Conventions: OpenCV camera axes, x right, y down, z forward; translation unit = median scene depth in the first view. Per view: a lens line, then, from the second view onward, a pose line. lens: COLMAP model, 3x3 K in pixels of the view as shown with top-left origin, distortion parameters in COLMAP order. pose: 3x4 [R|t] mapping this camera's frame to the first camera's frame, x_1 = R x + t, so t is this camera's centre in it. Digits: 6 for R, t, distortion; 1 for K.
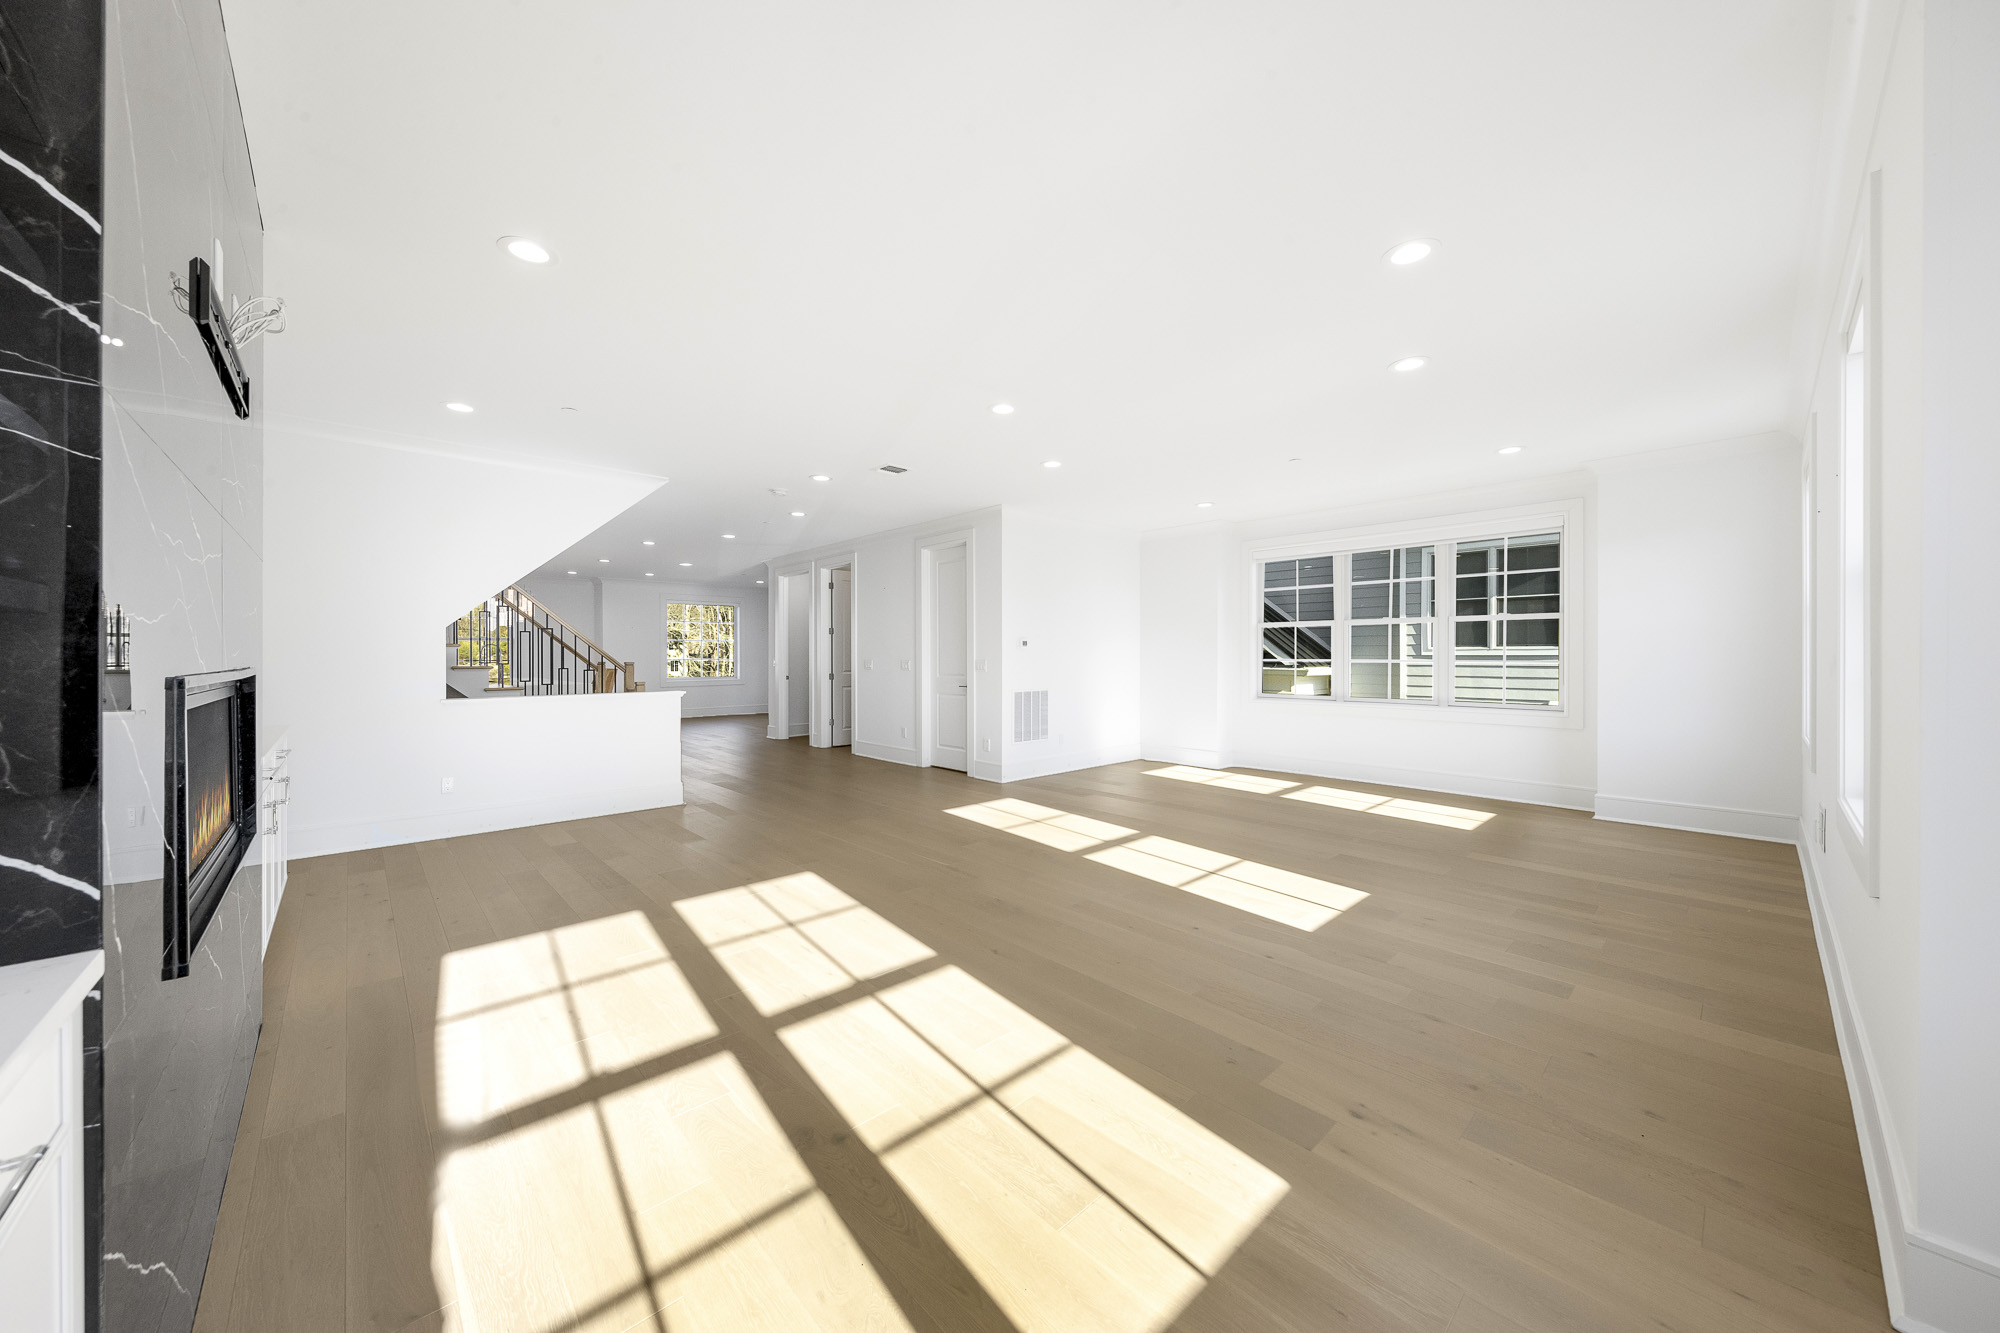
lens RADIAL K [[739.1, 0, 1000.0], [0, 739.1, 666.5], [0, 0, 1]] dist [0.000591, 0.000019]
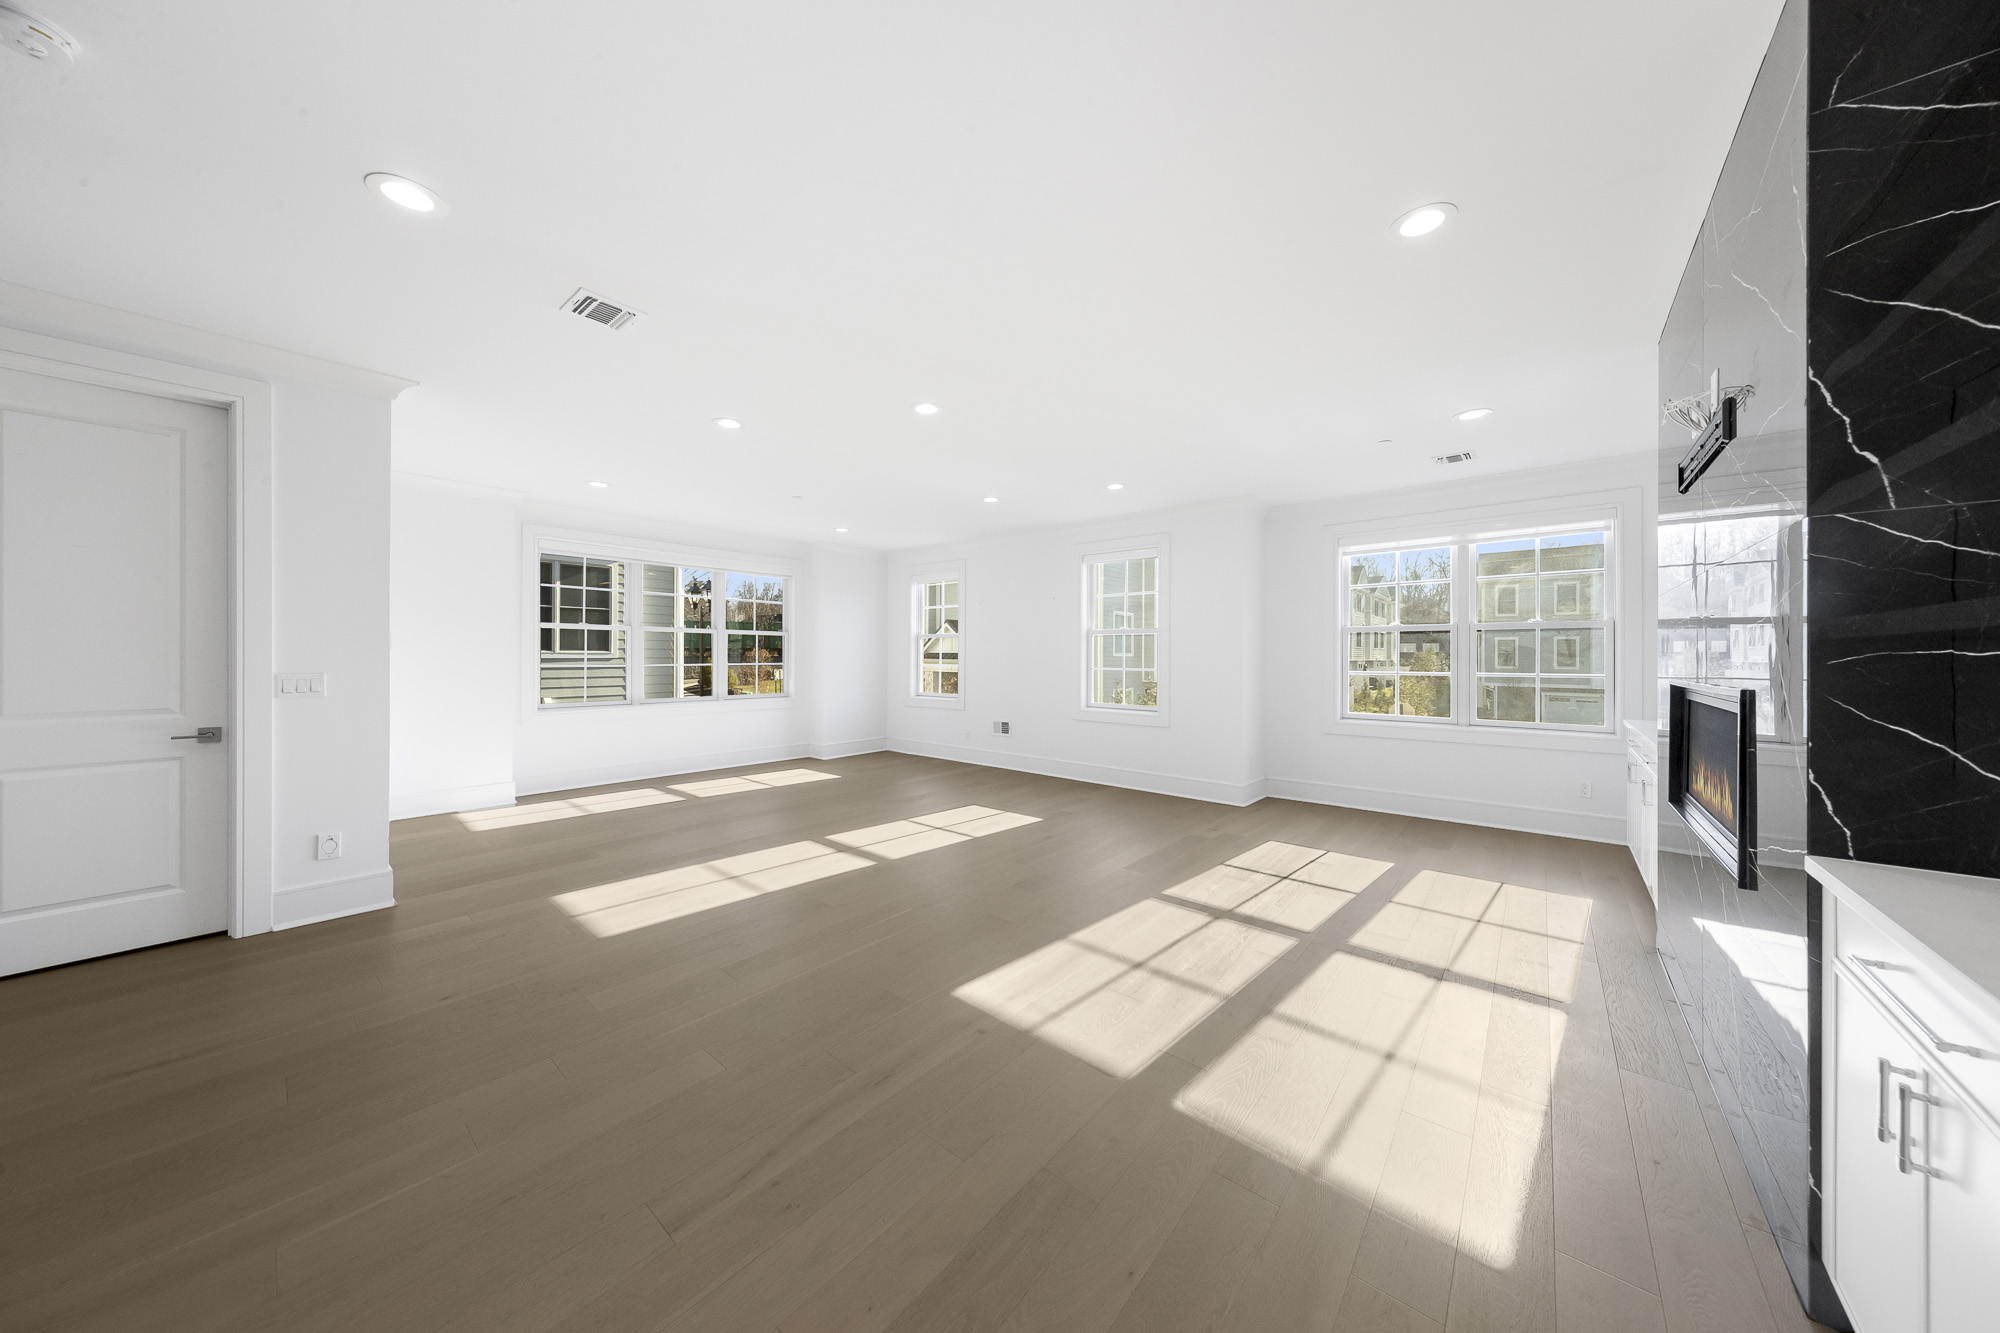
lens RADIAL K [[639.7, 0, 1000.0], [0, 639.7, 666.5], [0, 0, 1]] dist [-0.000736, -0.000018]
pose [[-0.154613, -0.012381, 0.987898, -0.531907], [0.009527, 0.999856, 0.014022, -0.014465], [-0.987929, 0.011580, -0.154473, 0.666270]]
